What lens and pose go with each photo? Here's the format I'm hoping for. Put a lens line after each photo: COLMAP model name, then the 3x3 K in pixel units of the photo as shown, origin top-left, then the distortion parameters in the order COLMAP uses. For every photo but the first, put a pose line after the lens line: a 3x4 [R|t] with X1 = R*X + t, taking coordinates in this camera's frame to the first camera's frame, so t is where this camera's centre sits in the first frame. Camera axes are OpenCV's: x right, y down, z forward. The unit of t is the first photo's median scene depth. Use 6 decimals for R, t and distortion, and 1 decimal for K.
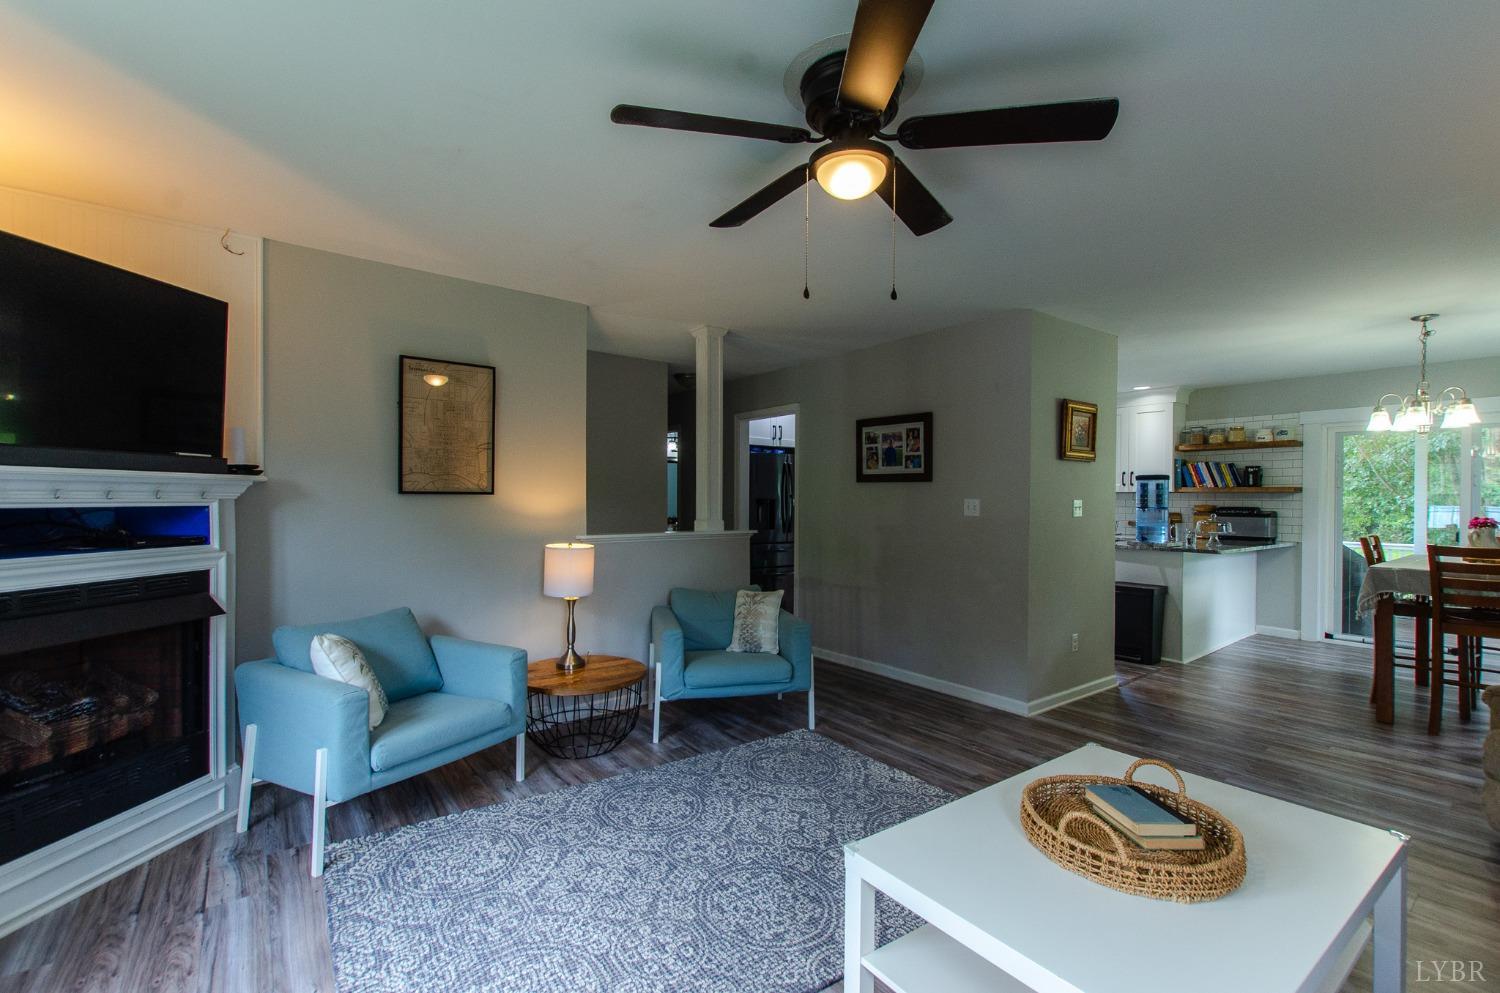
lens RADIAL K [[648.7, 0, 759.3], [0, 648.7, 501.6], [0, 0, 1]] dist [0.009866, -0.004320]
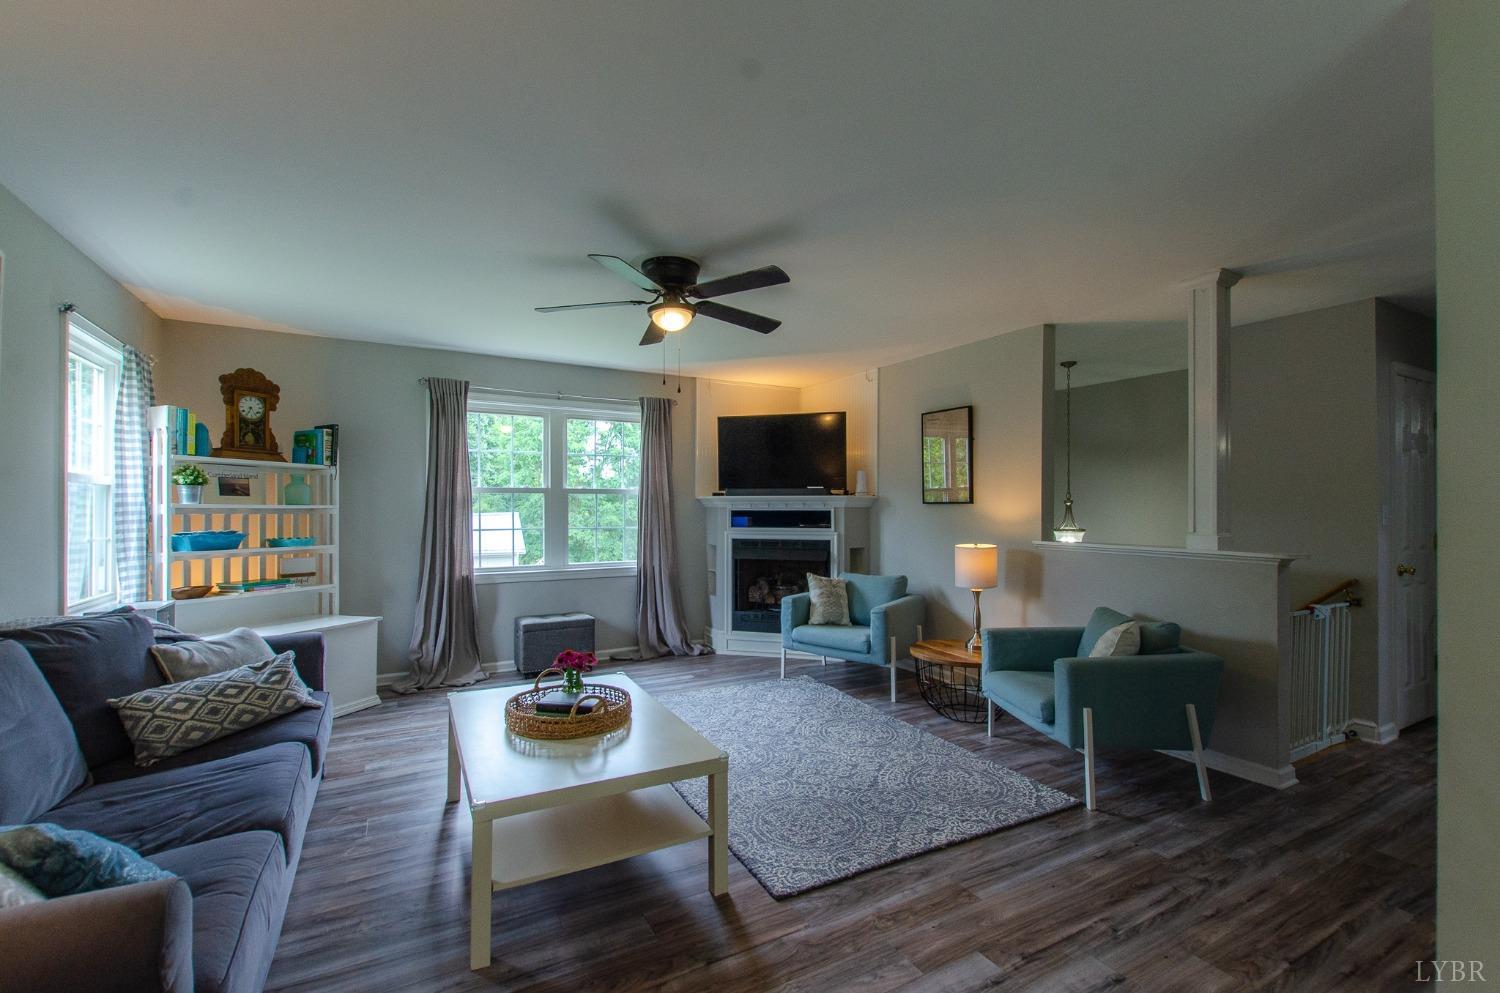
lens RADIAL K [[648.7, 0, 743.1], [0, 648.7, 495.3], [0, 0, 1]] dist [0.009866, -0.004320]
pose [[-0.152498, -0.021582, -0.988068, 0.961988], [-0.004589, 0.999766, -0.021129, 0.002655], [0.988293, 0.001312, -0.152562, 0.763859]]
